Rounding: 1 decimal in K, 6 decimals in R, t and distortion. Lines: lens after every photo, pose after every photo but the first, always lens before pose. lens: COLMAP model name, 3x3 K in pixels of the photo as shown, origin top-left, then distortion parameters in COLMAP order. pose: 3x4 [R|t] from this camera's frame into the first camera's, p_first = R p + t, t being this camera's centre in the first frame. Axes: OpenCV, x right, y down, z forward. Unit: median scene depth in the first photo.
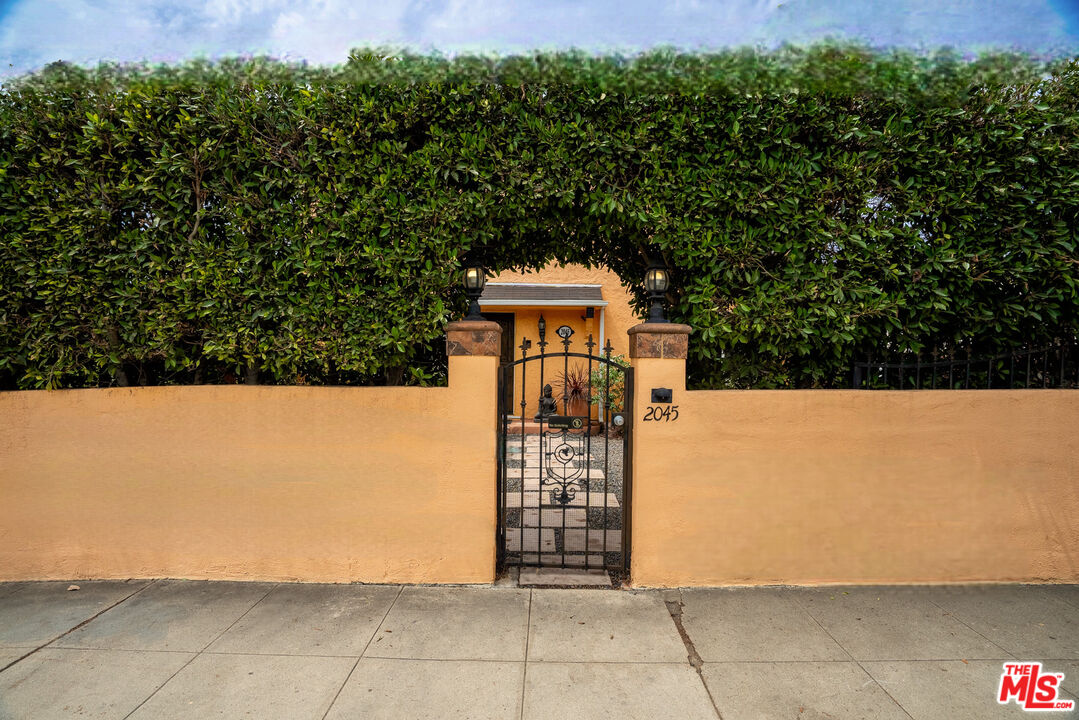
lens RADIAL K [[498.5, 0, 535.3], [0, 498.5, 361.5], [0, 0, 1]] dist [-0.049528, 0.017831]
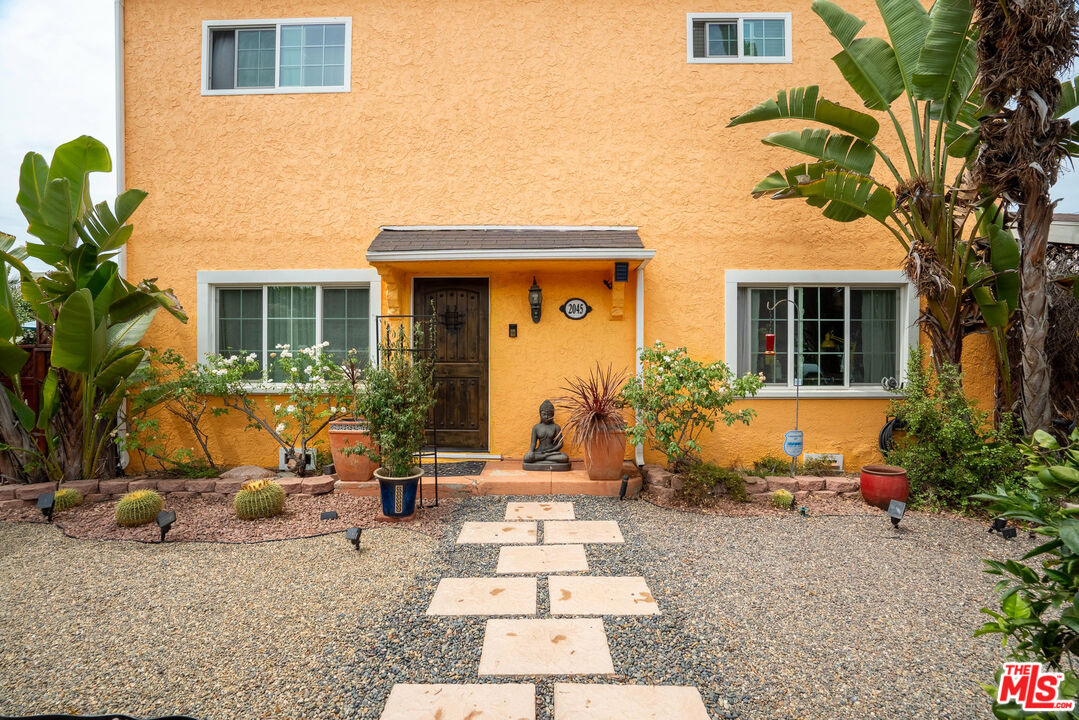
lens RADIAL K [[498.5, 0, 535.3], [0, 498.5, 361.5], [0, 0, 1]] dist [-0.049528, 0.017831]
pose [[0.999842, -0.010471, -0.014342, 0.020600], [0.010545, 0.999932, 0.005073, -0.002090], [0.014288, -0.005223, 0.999884, 0.429459]]
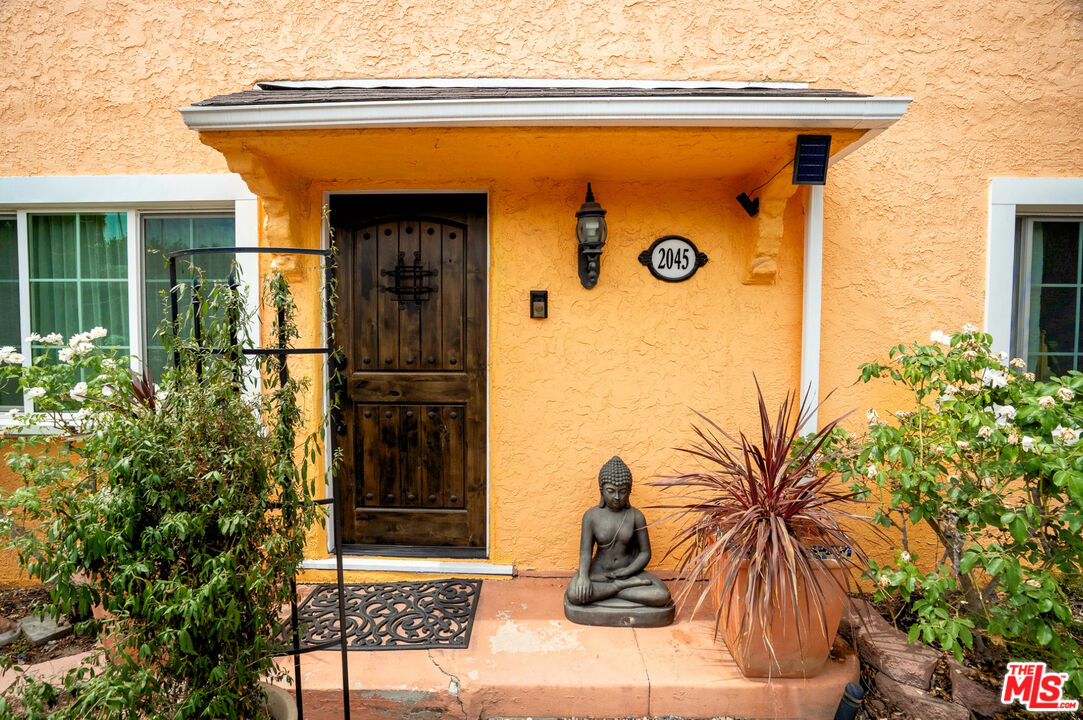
lens RADIAL K [[500.4, 0, 537.3], [0, 500.4, 361.5], [0, 0, 1]] dist [-0.049528, 0.017831]
pose [[0.999955, -0.008936, 0.003051, -0.015798], [0.008846, 0.999563, 0.028215, -0.012388], [-0.003302, -0.028187, 0.999597, 0.741306]]
